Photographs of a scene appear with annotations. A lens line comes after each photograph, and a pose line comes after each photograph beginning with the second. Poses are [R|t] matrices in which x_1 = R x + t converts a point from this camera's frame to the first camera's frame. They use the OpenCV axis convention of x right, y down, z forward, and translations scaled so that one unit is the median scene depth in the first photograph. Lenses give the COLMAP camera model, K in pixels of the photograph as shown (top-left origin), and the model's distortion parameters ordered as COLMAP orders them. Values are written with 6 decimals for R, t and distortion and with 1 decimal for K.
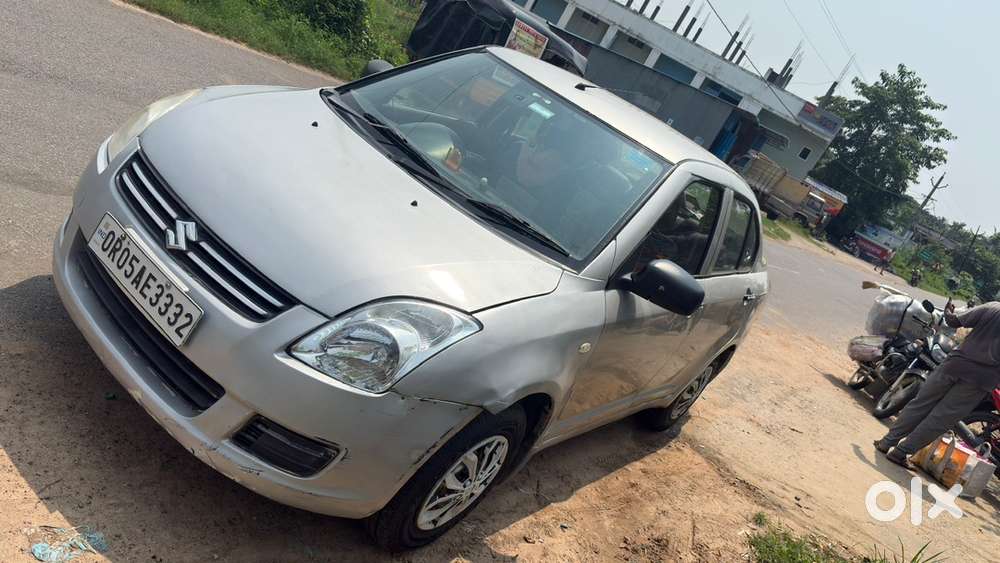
lens RADIAL K [[762.4, 0, 495.6], [0, 762.4, 295.2], [0, 0, 1]] dist [0.024420, -0.002480]
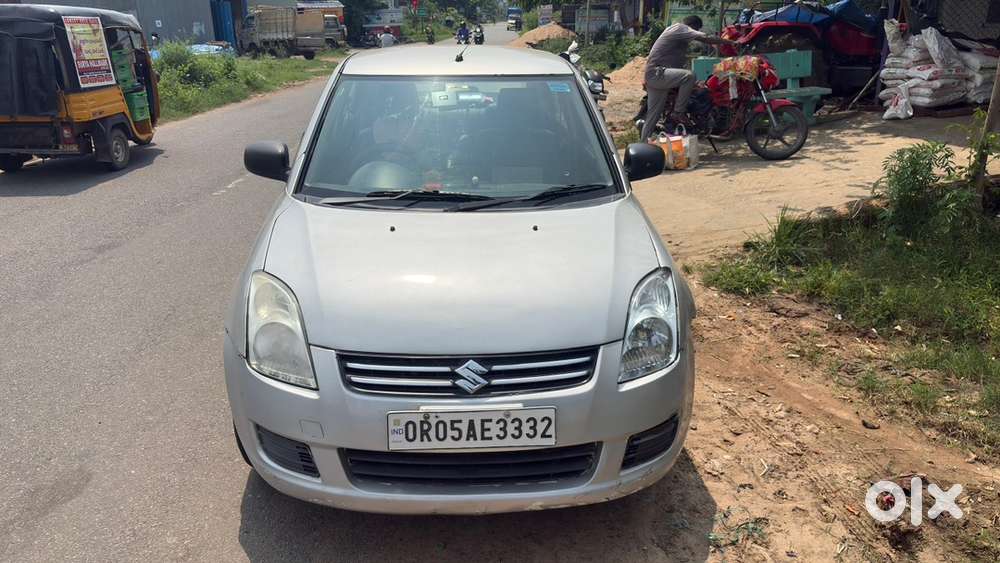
lens RADIAL K [[763.6, 0, 500.0], [0, 763.6, 281.5], [0, 0, 1]] dist [0.030673, -0.002155]
pose [[0.668615, -0.636227, 0.384928, -0.700212], [0.562545, 0.771304, 0.297713, -0.473048], [-0.486310, 0.017484, 0.873611, 0.027457]]
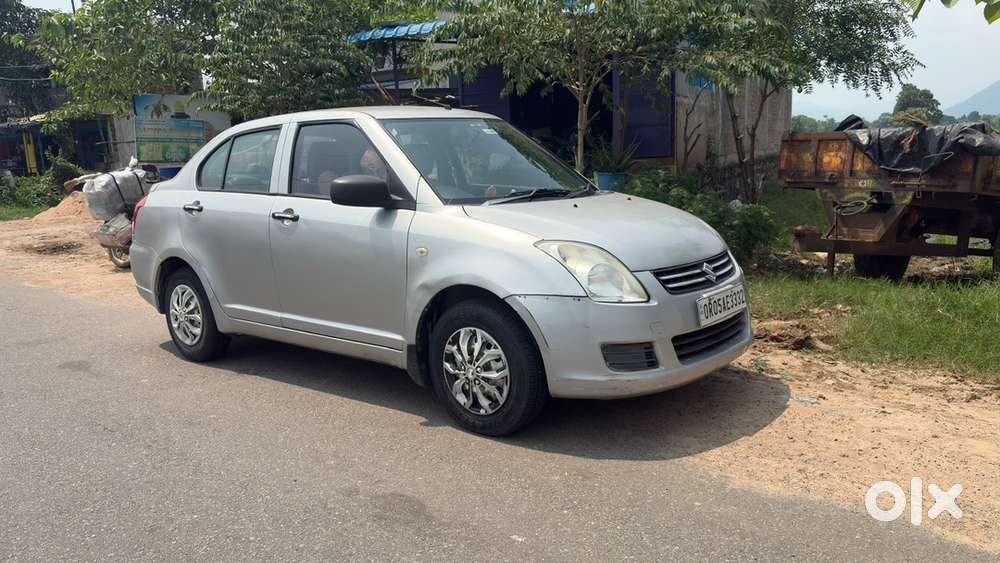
lens RADIAL K [[763.6, 0, 500.0], [0, 763.6, 281.5], [0, 0, 1]] dist [0.030673, -0.002155]
pose [[0.010842, -0.613929, 0.789287, -1.699684], [0.392220, 0.728688, 0.561406, -1.148456], [-0.919807, 0.303488, 0.248696, 0.988554]]
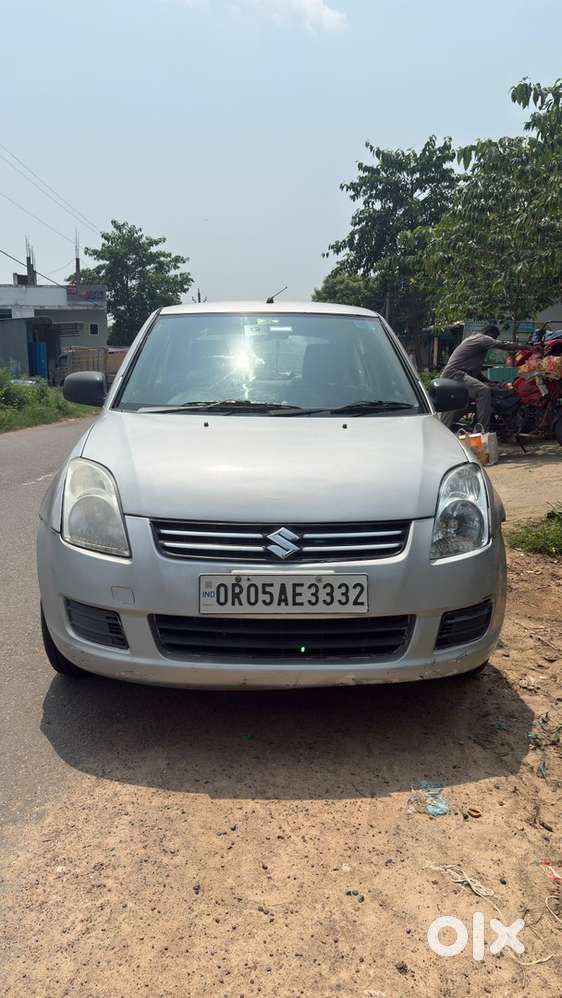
lens RADIAL K [[762.0, 0, 277.0], [0, 762.0, 500.8], [0, 0, 1]] dist [0.030673, -0.002155]
pose [[0.686320, -0.560382, 0.463613, -0.868160], [0.560046, 0.813890, 0.154695, -0.293607], [-0.464018, 0.153474, 0.872429, 0.045842]]
